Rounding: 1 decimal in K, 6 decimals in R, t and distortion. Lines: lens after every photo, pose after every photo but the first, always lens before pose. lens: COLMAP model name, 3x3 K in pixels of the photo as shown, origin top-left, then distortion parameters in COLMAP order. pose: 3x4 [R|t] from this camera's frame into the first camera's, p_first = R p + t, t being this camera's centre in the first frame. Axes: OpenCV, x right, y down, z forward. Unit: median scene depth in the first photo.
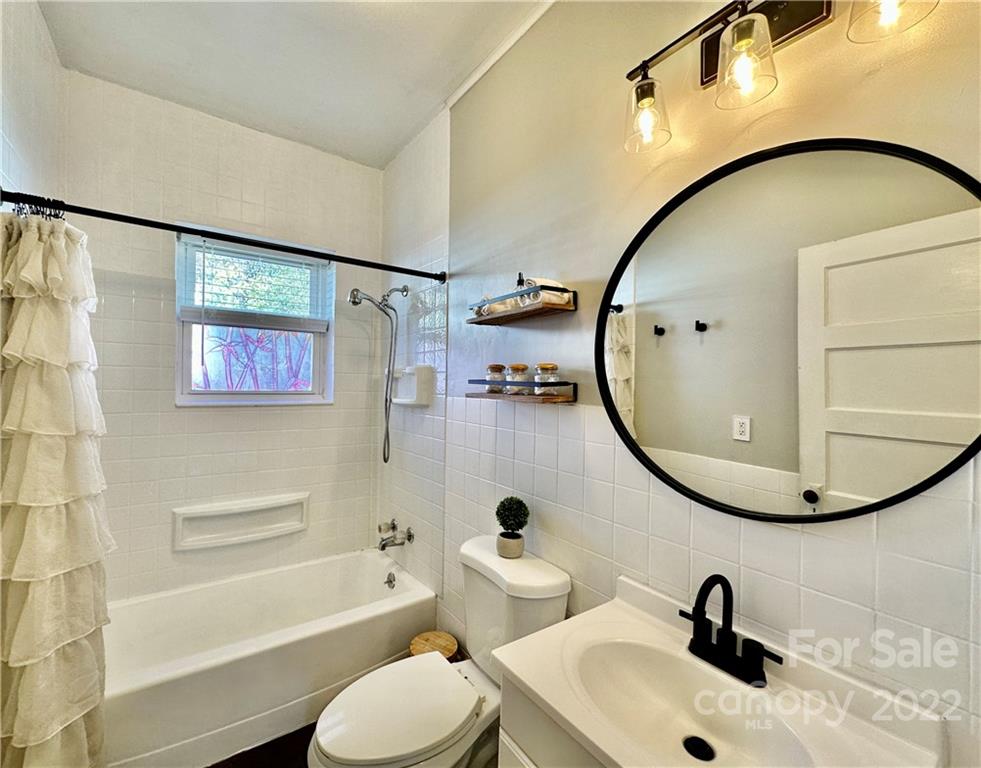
lens RADIAL K [[416.7, 0, 468.2], [0, 416.7, 385.7], [0, 0, 1]] dist [-0.012033, -0.000010]
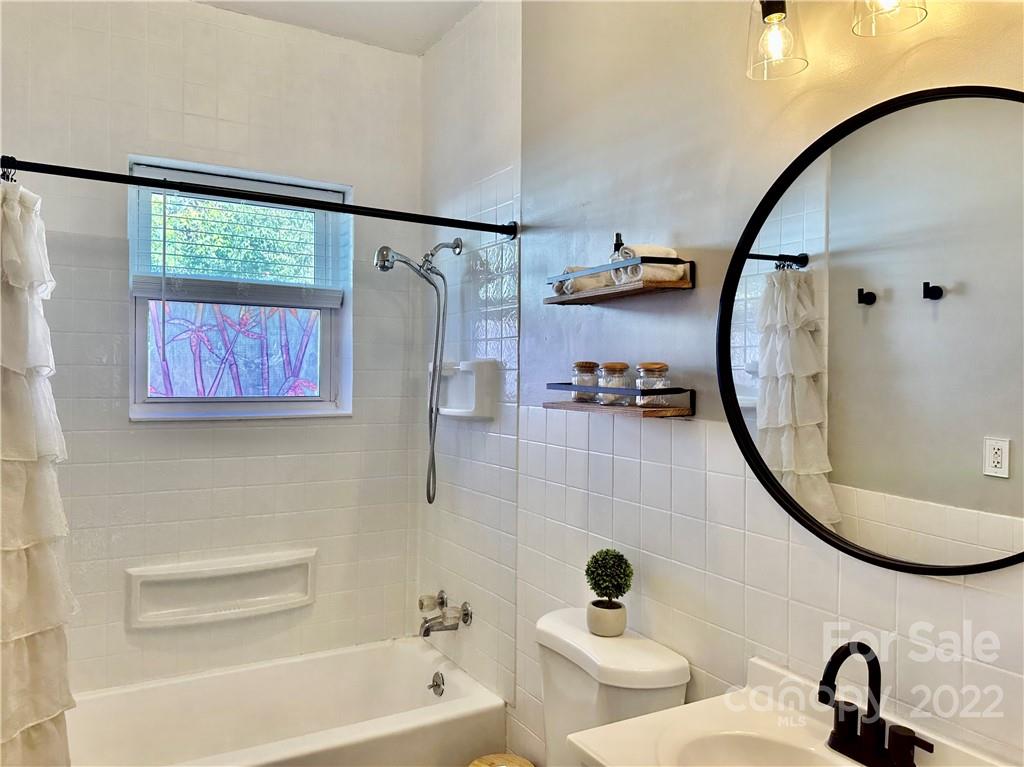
lens RADIAL K [[749.2, 0, 512.0], [0, 749.2, 383.5], [0, 0, 1]] dist [0.127986, -0.188104]
pose [[0.996786, -0.004594, -0.079981, 0.036281], [0.005198, 0.999960, 0.007338, -0.020376], [0.079944, -0.007730, 0.996769, -0.230513]]
